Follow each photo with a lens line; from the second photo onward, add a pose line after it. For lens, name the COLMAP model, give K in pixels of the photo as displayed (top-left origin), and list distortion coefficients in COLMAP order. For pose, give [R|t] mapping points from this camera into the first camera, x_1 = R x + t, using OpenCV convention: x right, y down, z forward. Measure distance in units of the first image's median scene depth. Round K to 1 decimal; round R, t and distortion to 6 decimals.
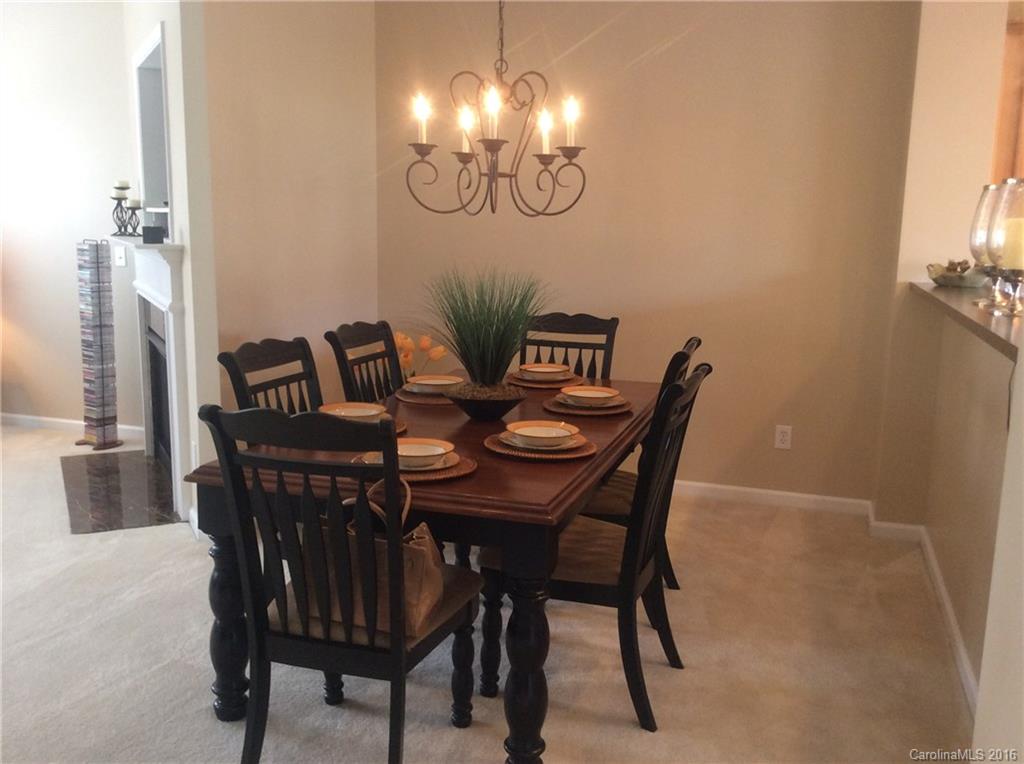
lens RADIAL K [[927.6, 0, 516.2], [0, 927.6, 393.5], [0, 0, 1]] dist [0.135652, -0.237516]
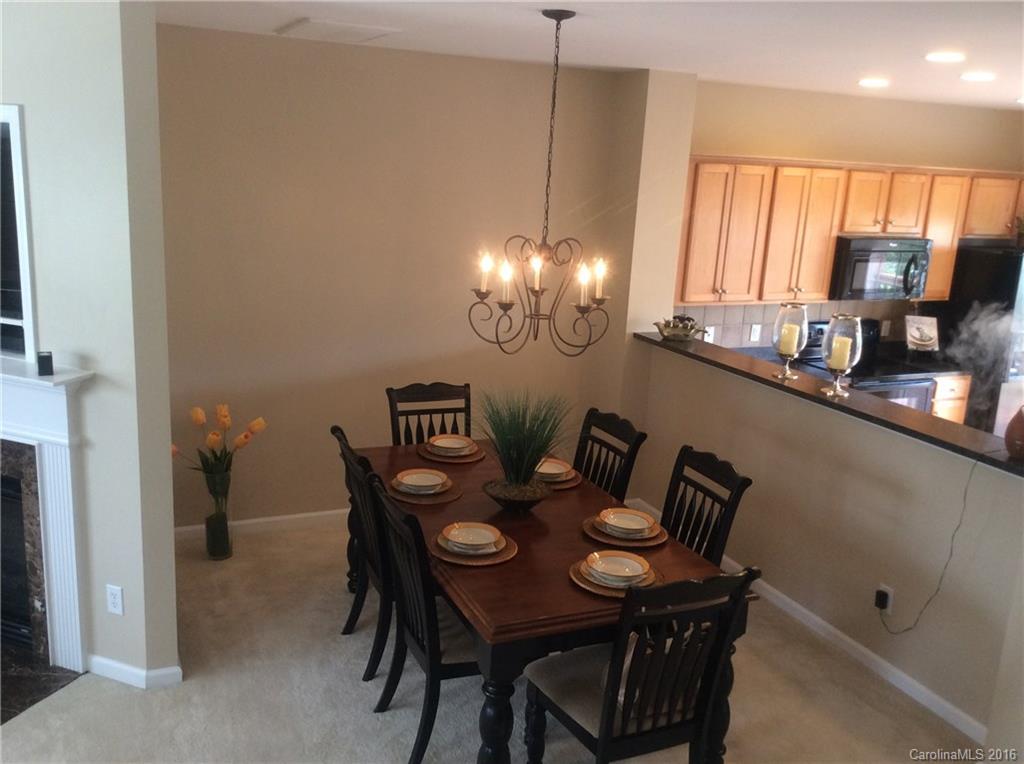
lens RADIAL K [[927.6, 0, 516.2], [0, 927.6, 393.5], [0, 0, 1]] dist [0.135652, -0.237516]
pose [[0.739666, -0.139404, 0.658377, -0.619601], [0.077924, 0.989471, 0.121964, -0.206690], [-0.668447, -0.038909, 0.742741, 0.084125]]
